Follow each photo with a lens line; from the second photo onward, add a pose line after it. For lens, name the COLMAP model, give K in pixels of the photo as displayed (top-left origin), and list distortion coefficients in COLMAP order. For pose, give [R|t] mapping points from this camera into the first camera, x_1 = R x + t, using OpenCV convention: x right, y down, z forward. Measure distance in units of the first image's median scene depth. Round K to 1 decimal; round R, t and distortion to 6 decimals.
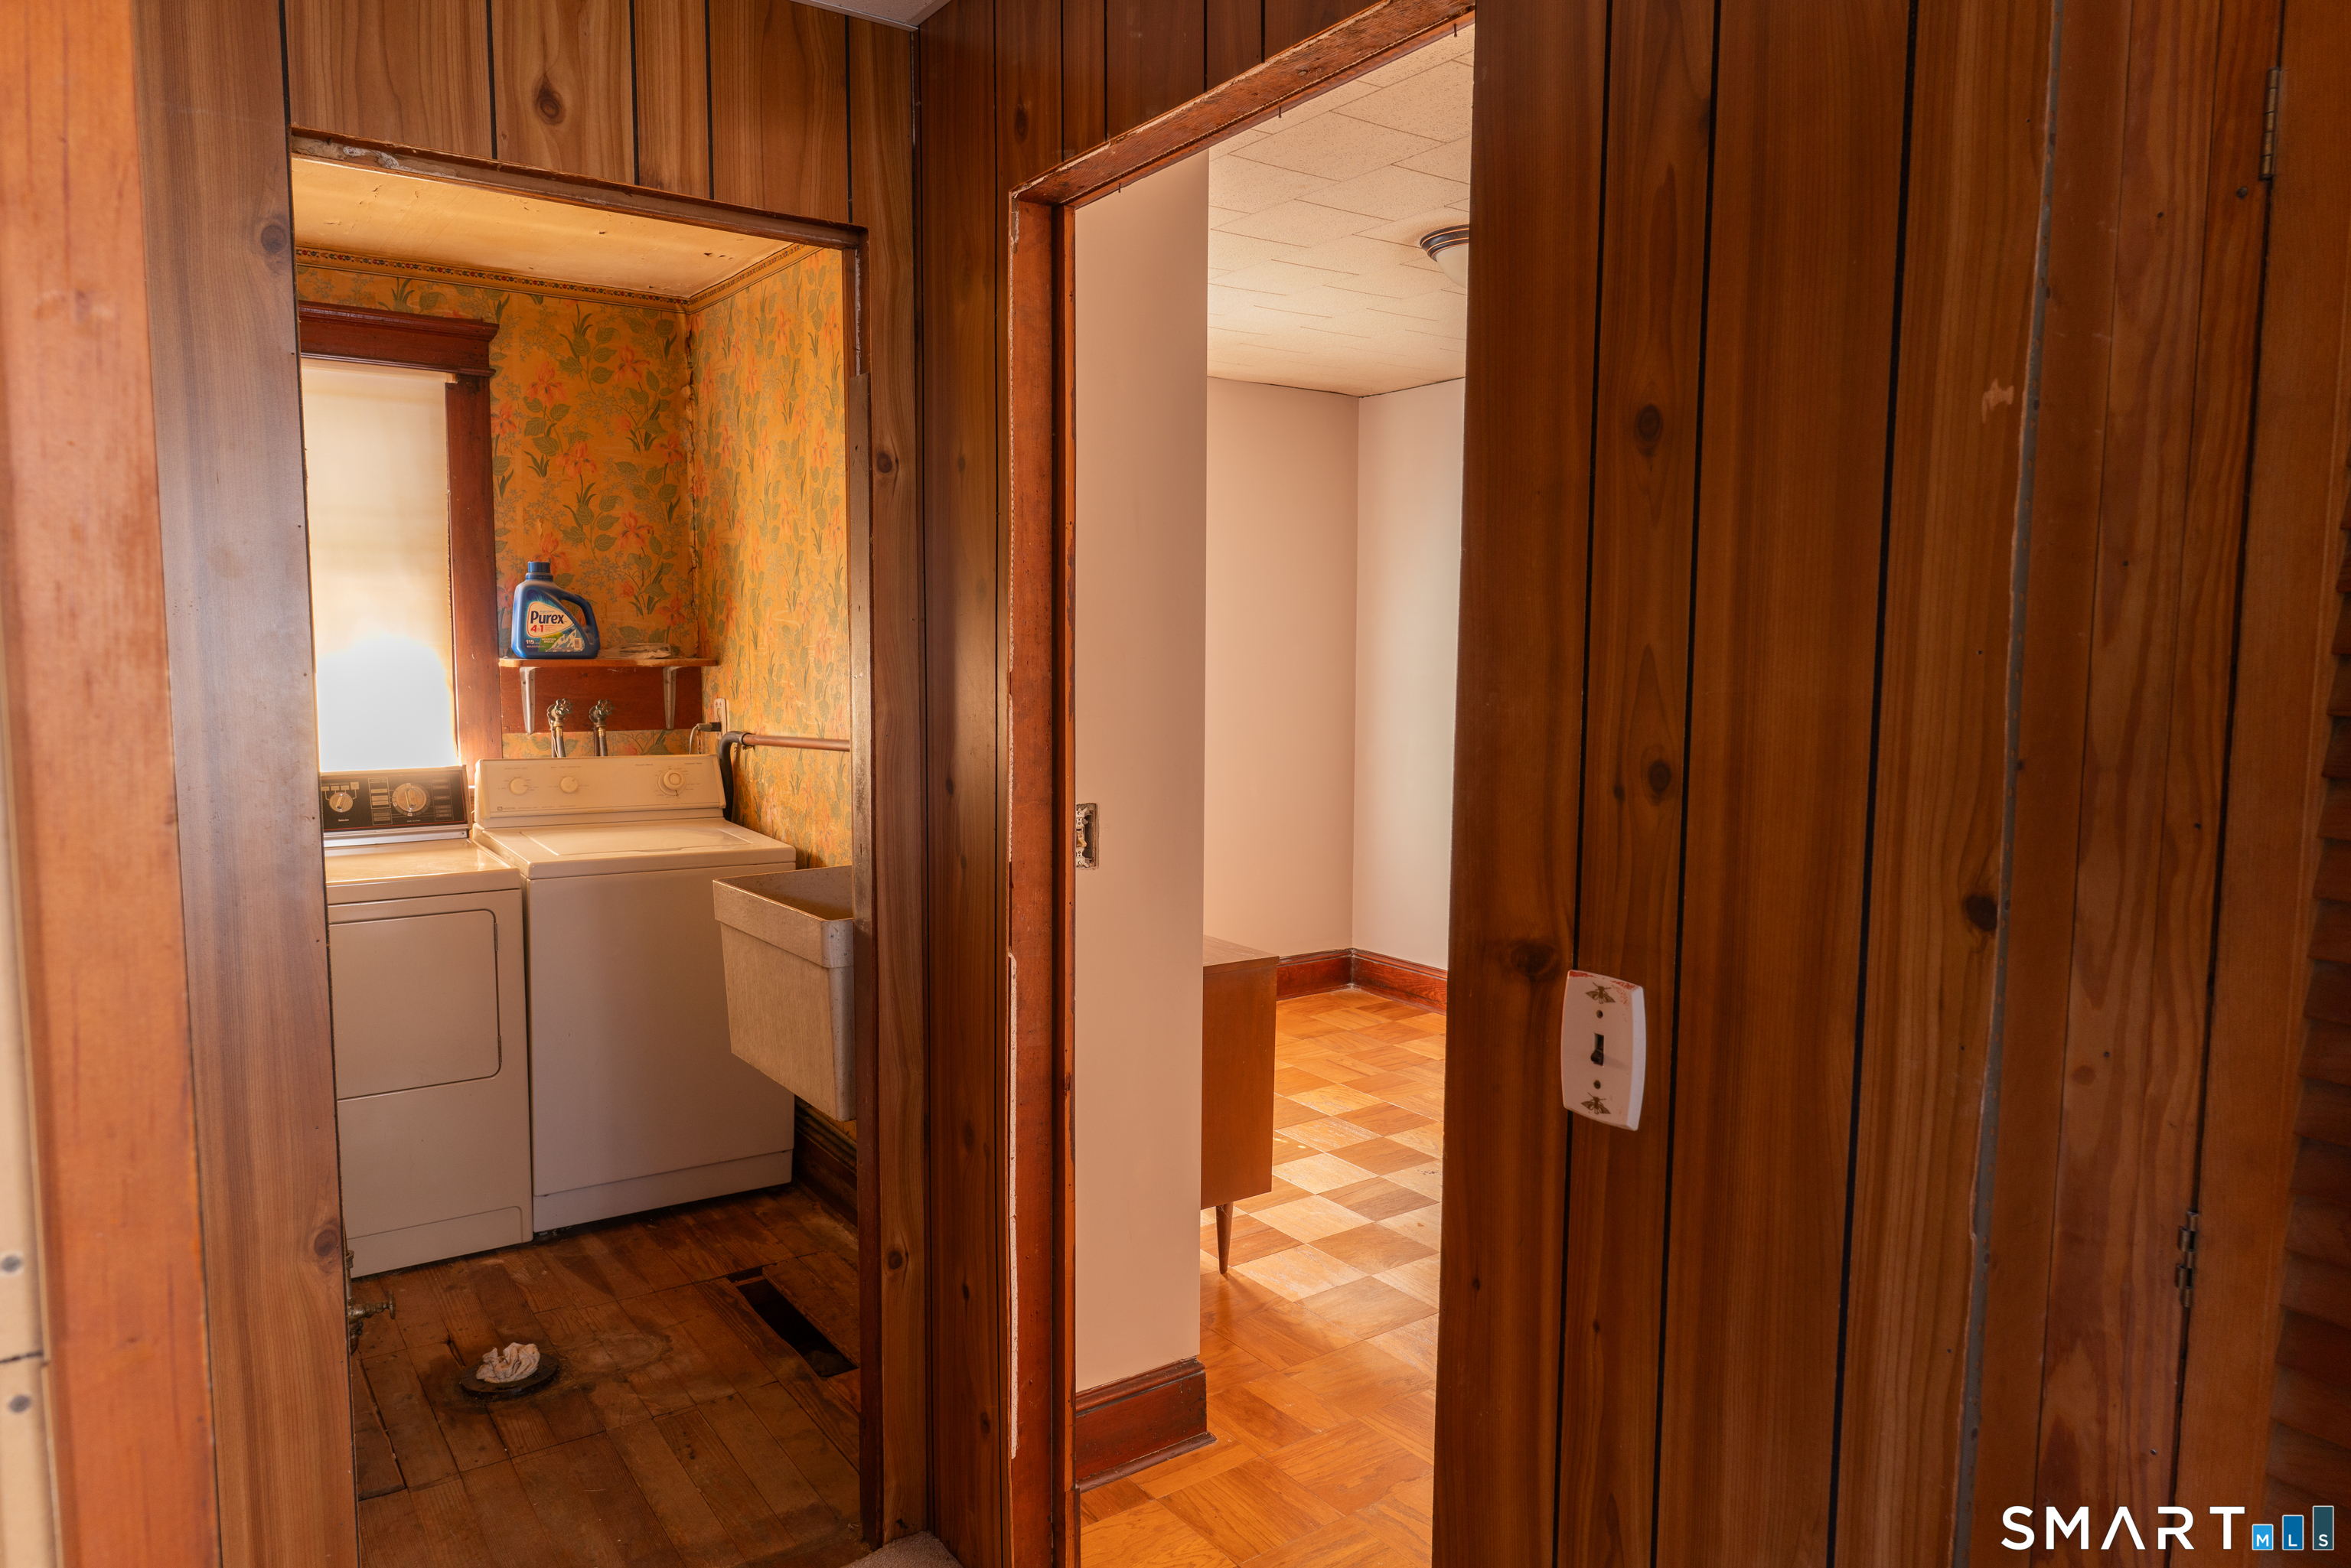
lens RADIAL K [[1482.5, 0, 1160.7], [0, 1482.5, 790.6], [0, 0, 1]] dist [-0.000490, 0.000373]
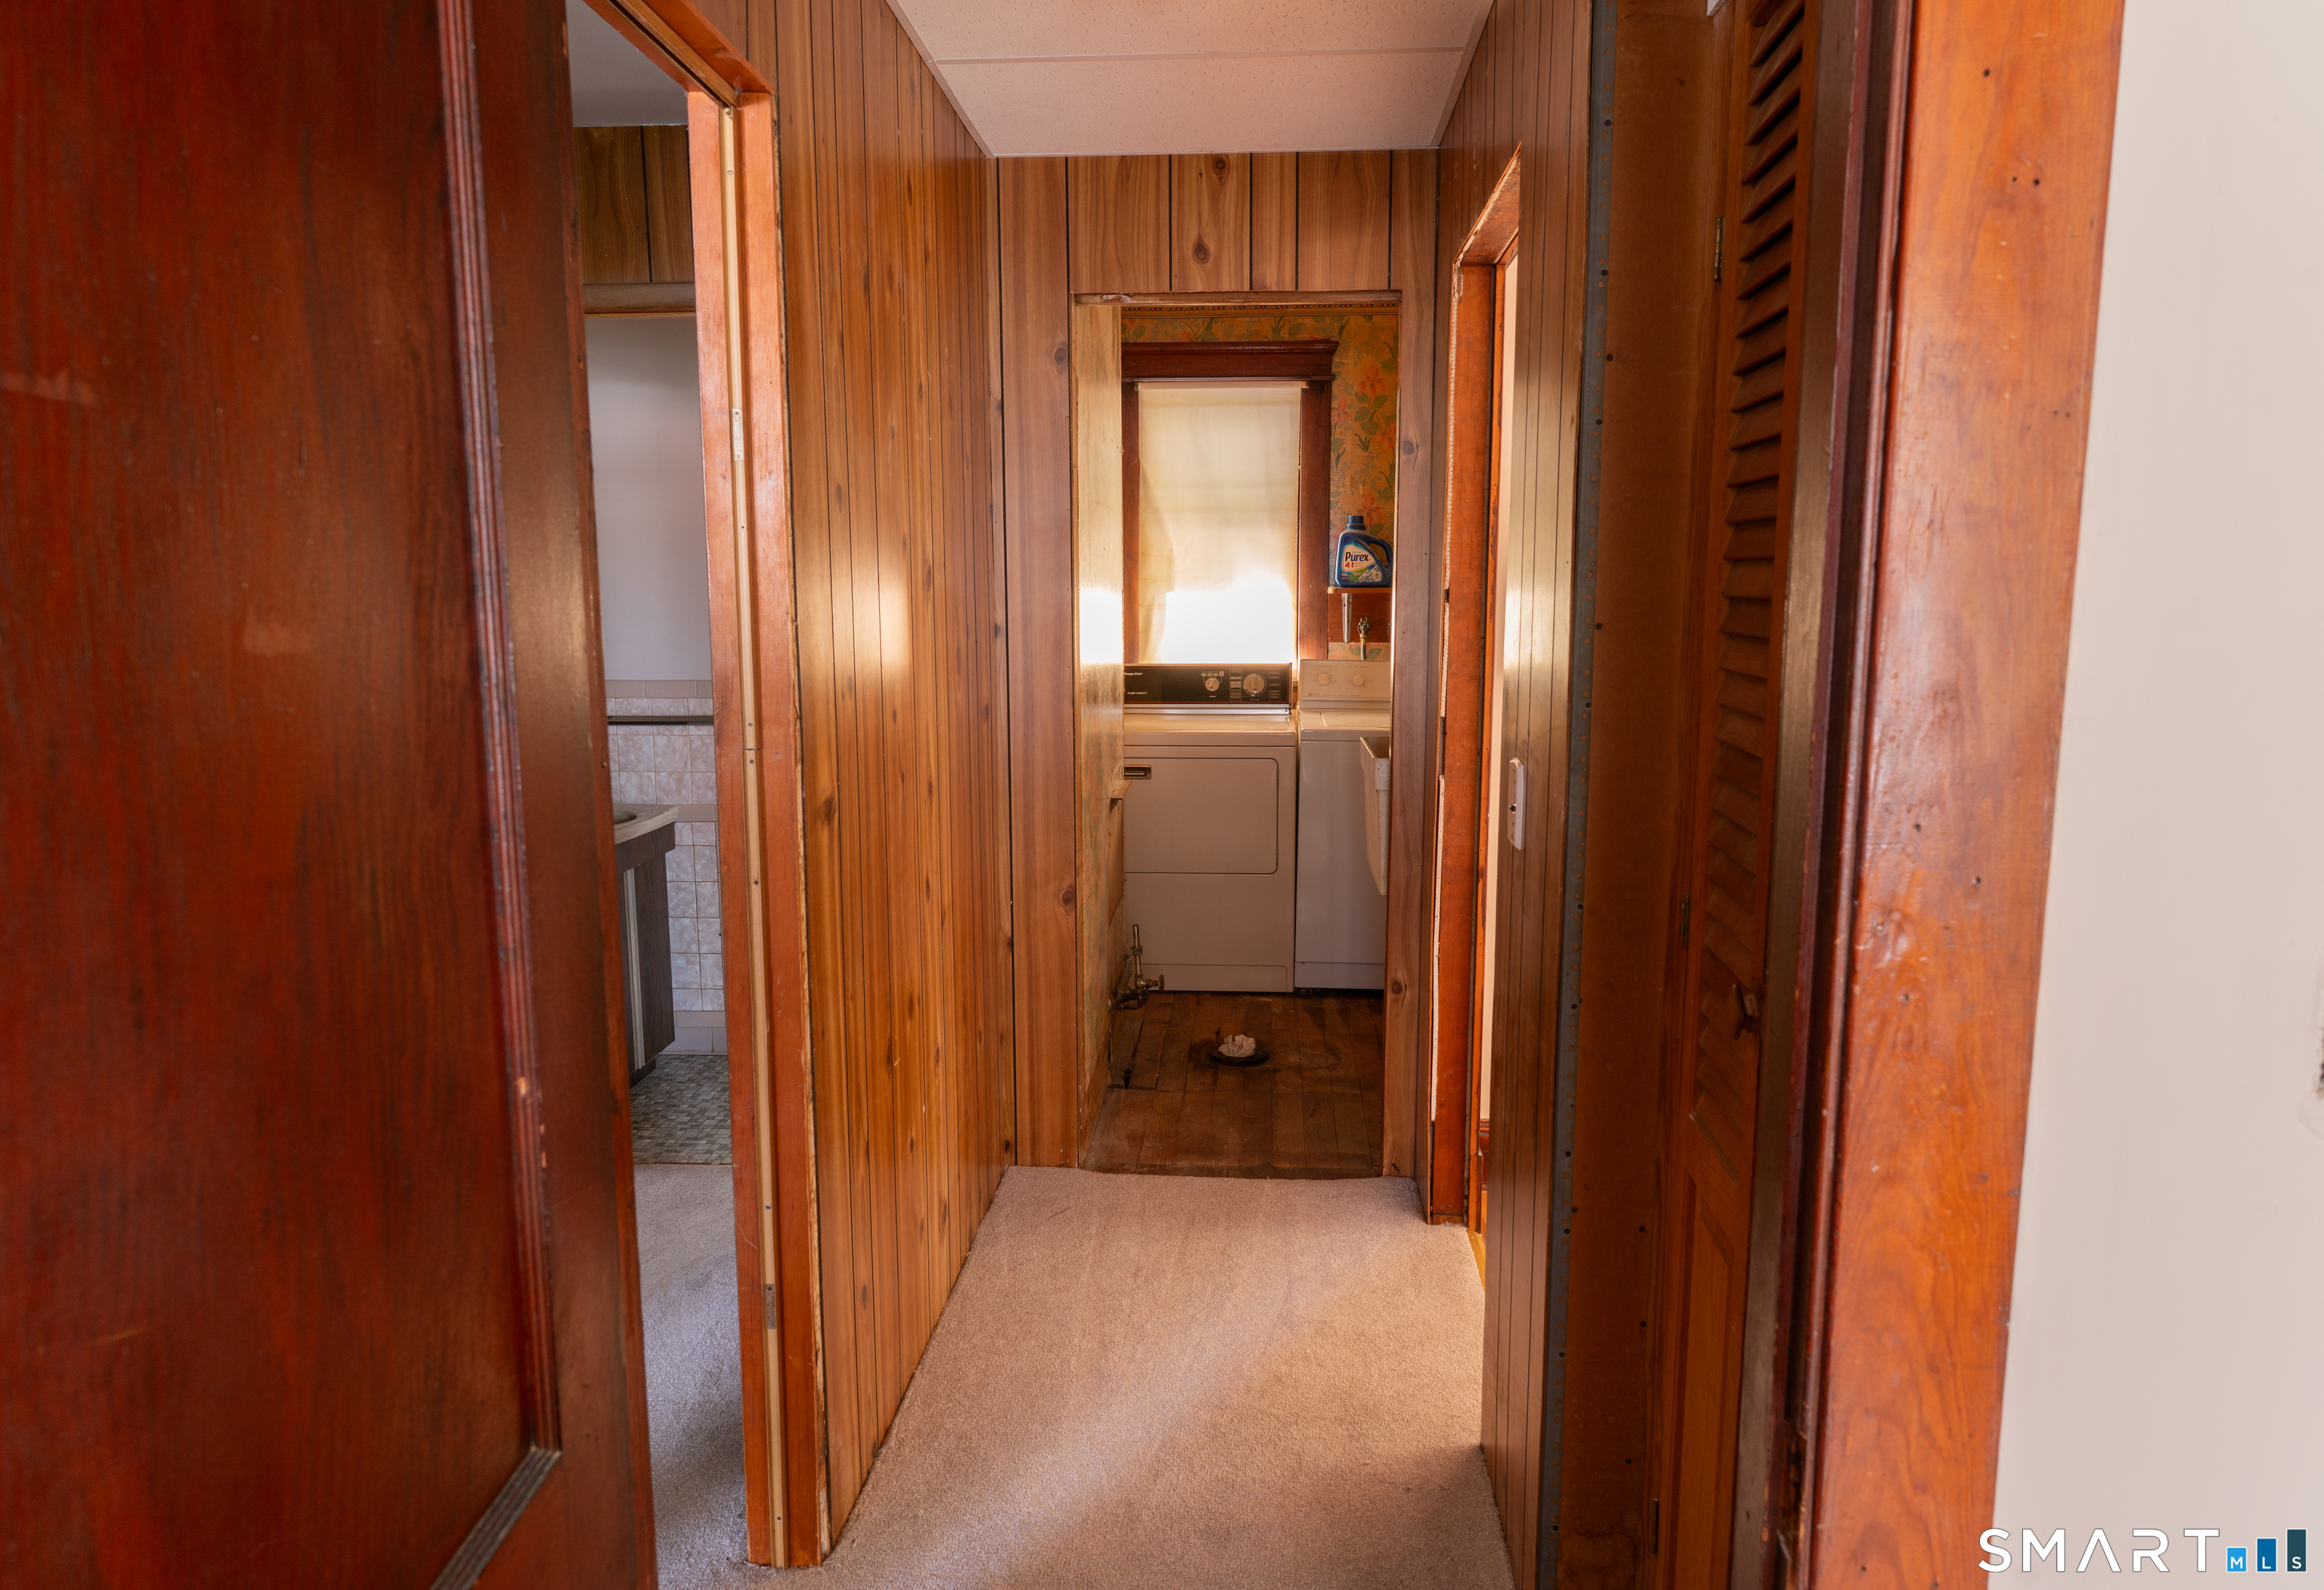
lens RADIAL K [[1452.3, 0, 1177.5], [0, 1452.3, 795.5], [0, 0, 1]] dist [0.005834, 0.000390]
pose [[0.787457, 0.084796, -0.610509, 0.348624], [-0.055706, 0.996229, 0.066518, 0.026570], [0.613847, -0.018371, 0.789211, -0.188506]]
